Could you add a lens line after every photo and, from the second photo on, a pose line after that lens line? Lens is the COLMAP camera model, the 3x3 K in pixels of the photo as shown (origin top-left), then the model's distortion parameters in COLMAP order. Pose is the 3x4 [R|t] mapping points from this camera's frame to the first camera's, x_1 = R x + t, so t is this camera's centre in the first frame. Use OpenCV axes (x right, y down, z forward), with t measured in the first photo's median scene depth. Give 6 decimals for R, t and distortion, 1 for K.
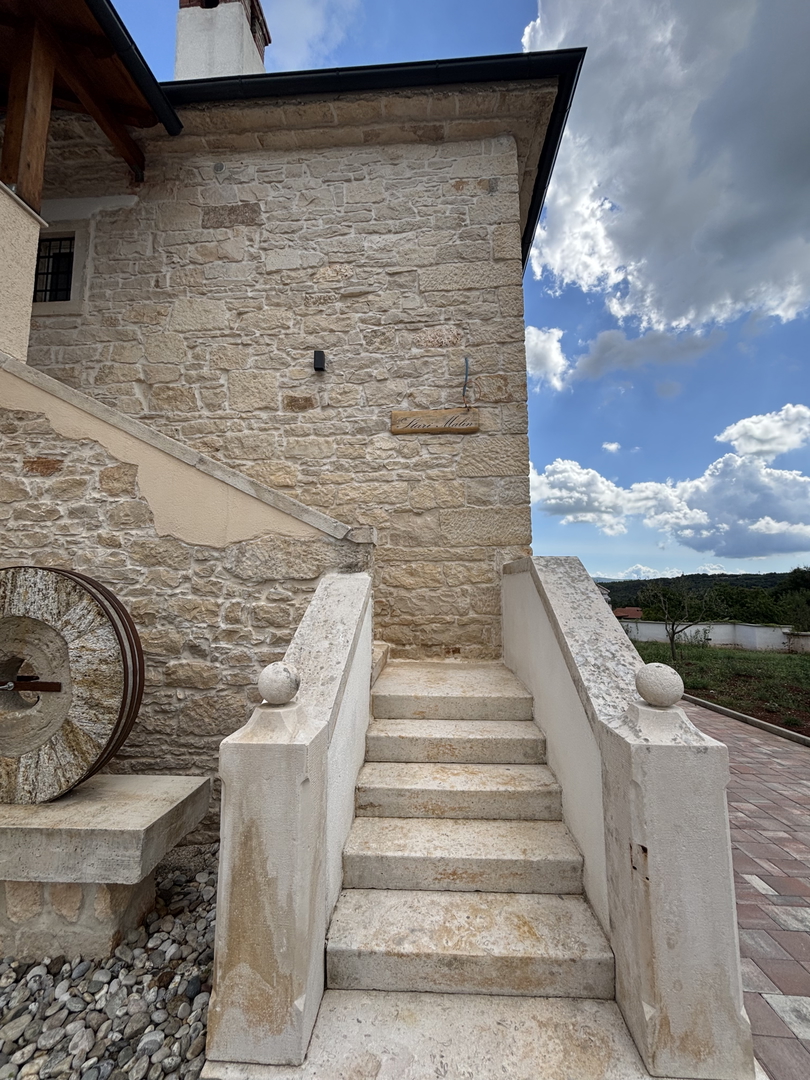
lens RADIAL K [[437.3, 0, 406.6], [0, 437.3, 539.0], [0, 0, 1]] dist [0.002852, -0.000453]
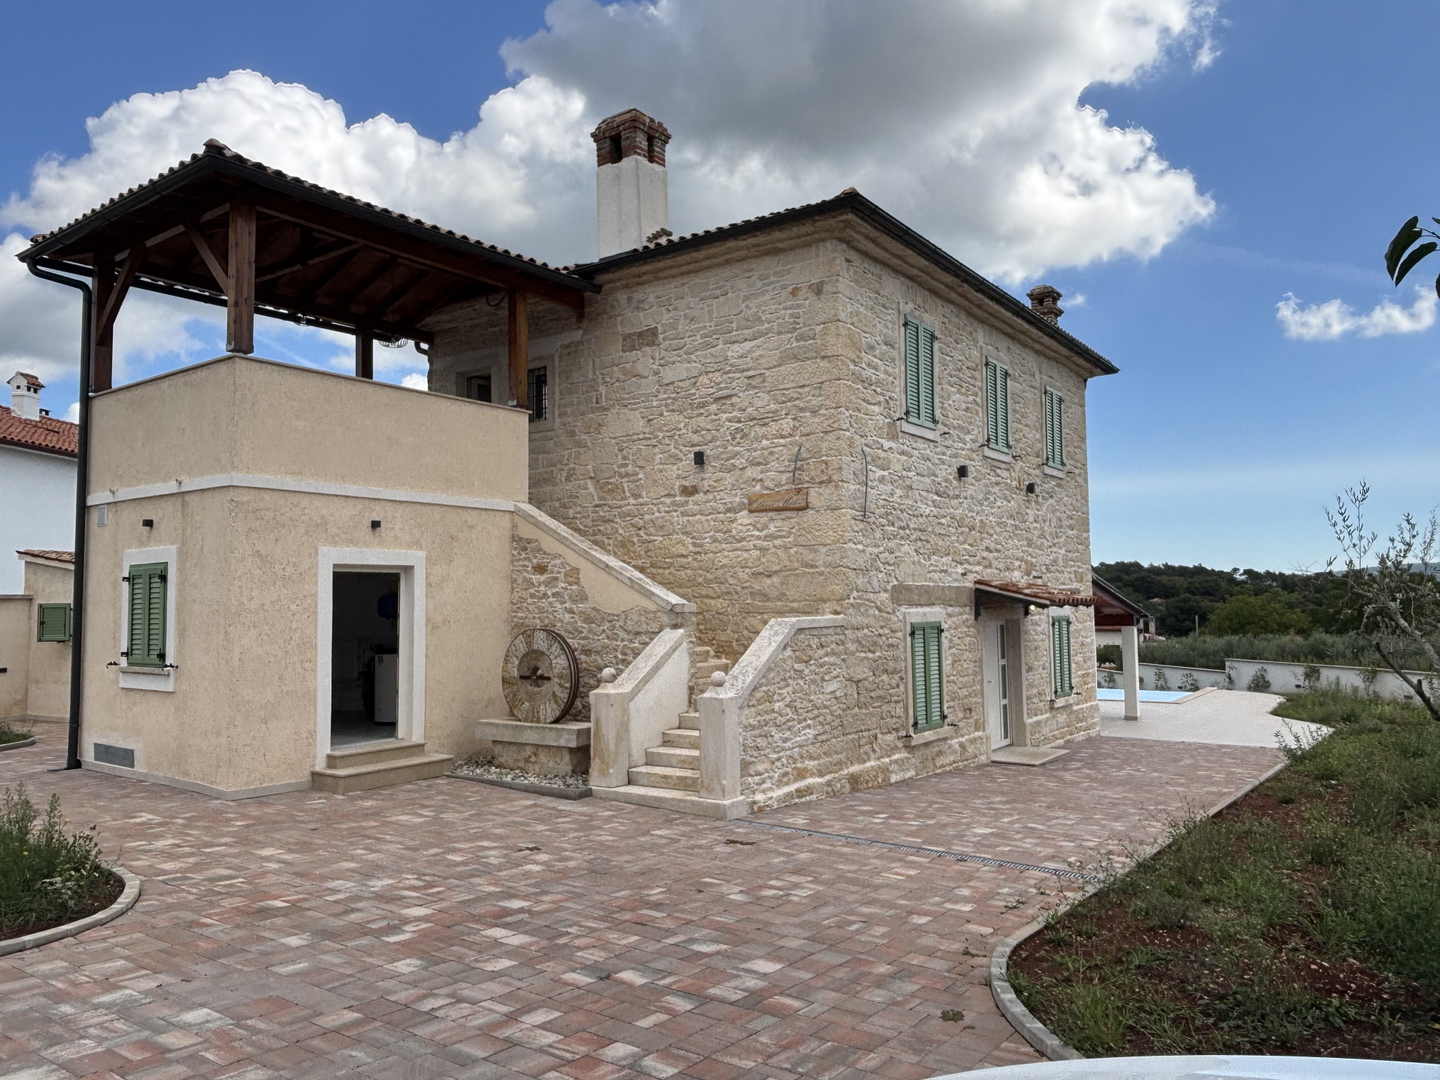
lens RADIAL K [[1019.2, 0, 715.6], [0, 1019.2, 541.6], [0, 0, 1]] dist [0.076909, -0.000300]
pose [[0.855489, -0.036500, -0.516532, 2.097548], [0.067315, 0.996887, 0.041044, -0.421797], [0.513426, -0.069883, 0.855283, -2.368054]]
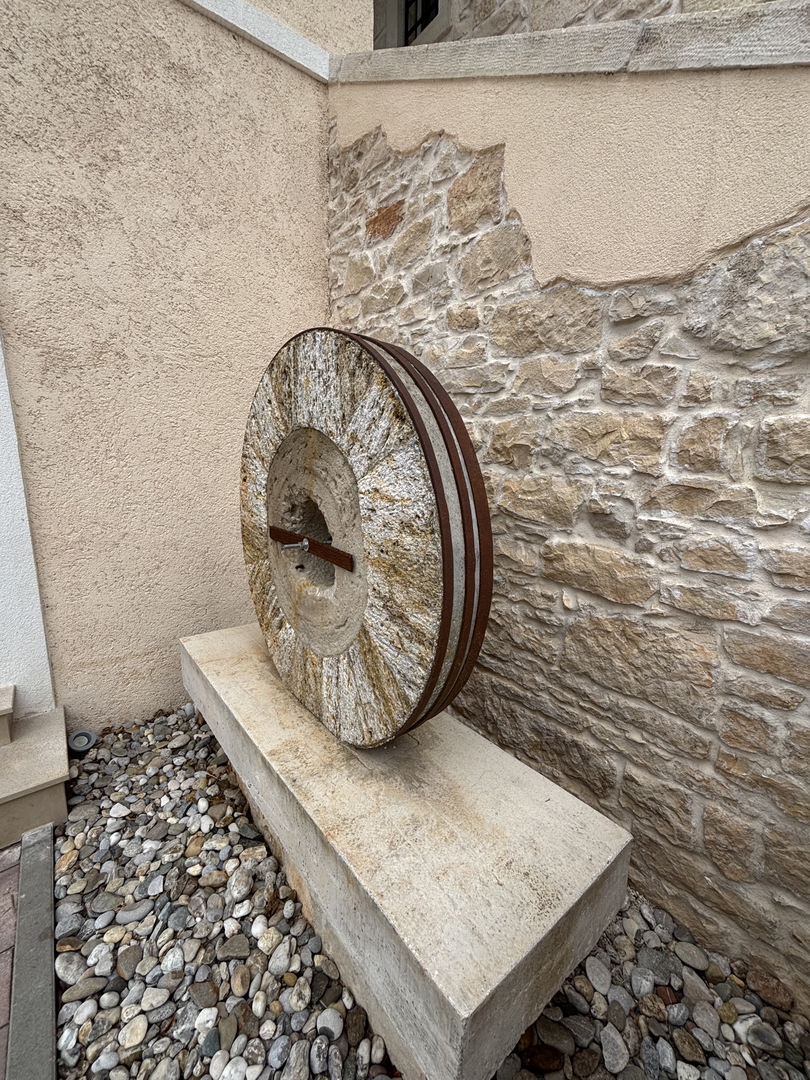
lens RADIAL K [[437.3, 0, 401.7], [0, 437.3, 541.3], [0, 0, 1]] dist [0.002852, -0.000453]
pose [[0.676125, 0.159460, -0.719324, -0.268843], [0.064672, 0.959686, 0.273532, 0.122597], [0.733943, -0.231462, 0.638555, 0.501838]]
